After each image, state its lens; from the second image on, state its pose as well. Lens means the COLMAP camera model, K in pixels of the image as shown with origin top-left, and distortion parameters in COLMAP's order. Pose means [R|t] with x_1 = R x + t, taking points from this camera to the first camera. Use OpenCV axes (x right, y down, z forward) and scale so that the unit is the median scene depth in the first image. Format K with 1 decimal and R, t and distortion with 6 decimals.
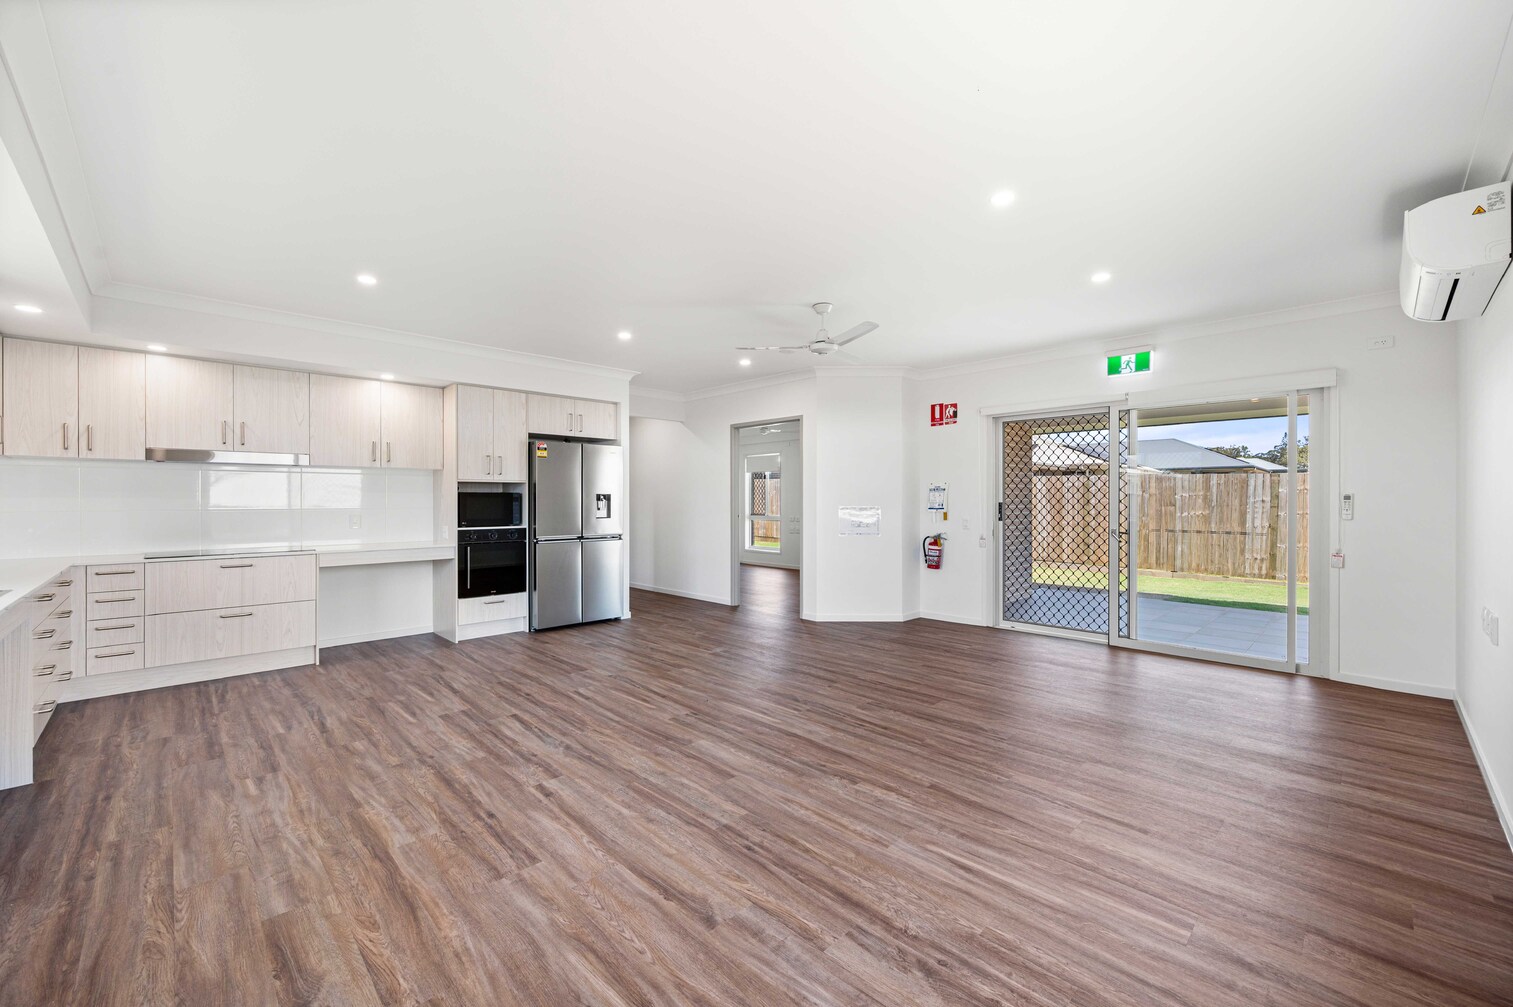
lens RADIAL K [[606.4, 0, 765.5], [0, 606.4, 497.0], [0, 0, 1]] dist [-0.000952, -0.000087]
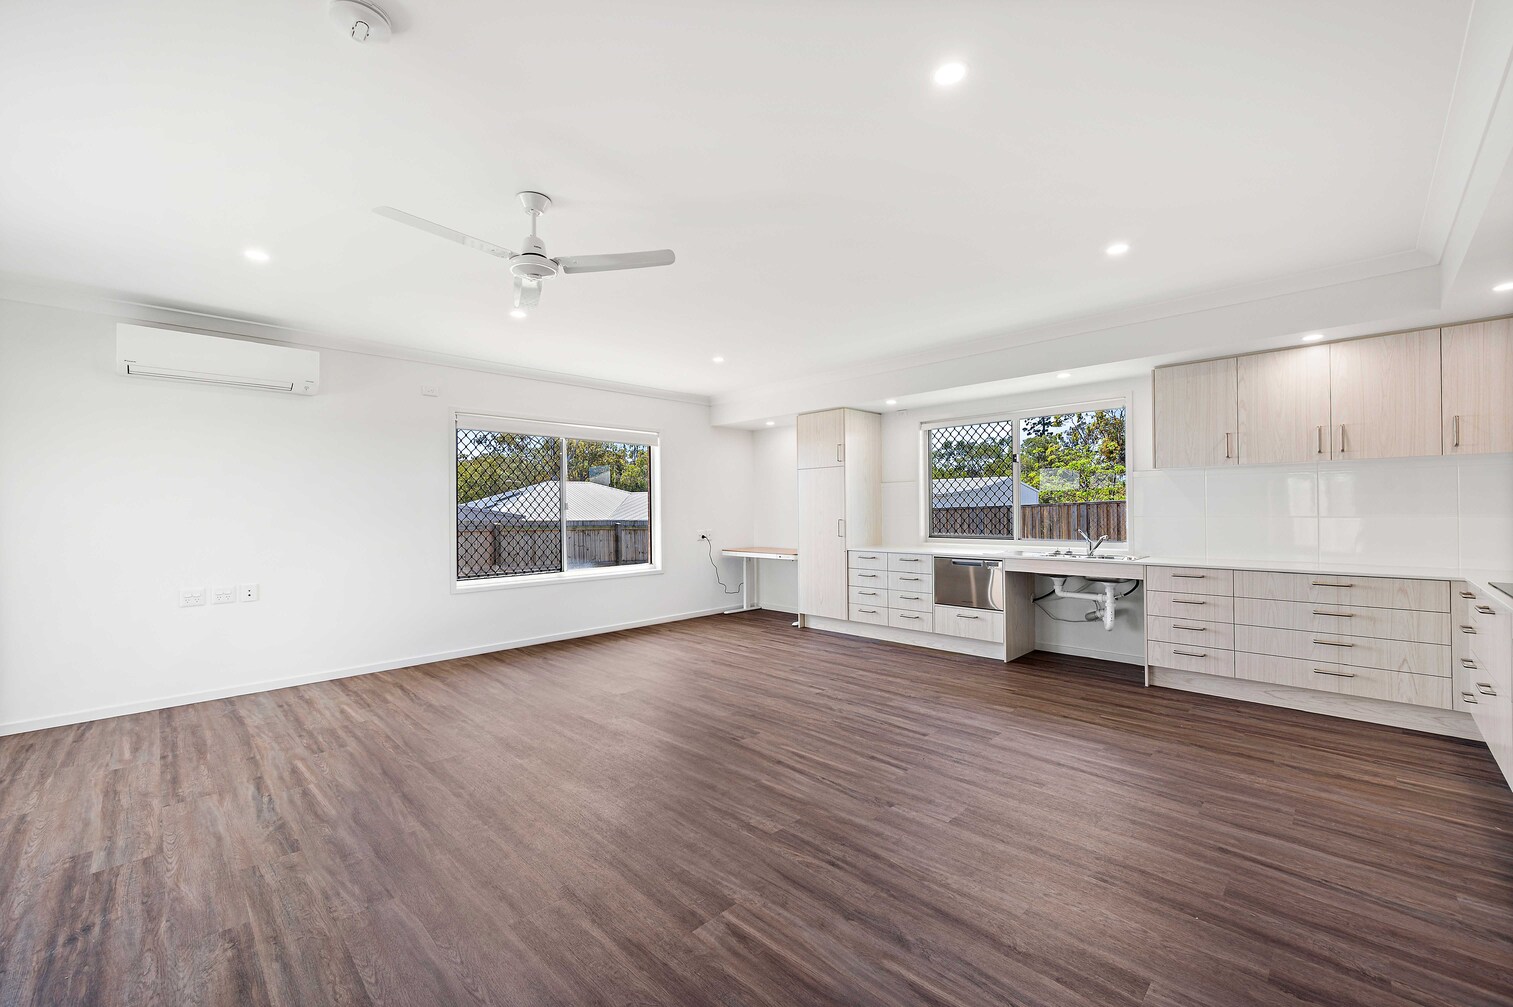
lens RADIAL K [[606.4, 0, 765.5], [0, 606.4, 497.0], [0, 0, 1]] dist [-0.000952, -0.000087]
pose [[-0.999876, 0.010309, -0.011944, -0.165910], [0.010621, 0.999597, -0.026320, 0.009071], [0.011668, -0.026443, -0.999582, 2.064581]]
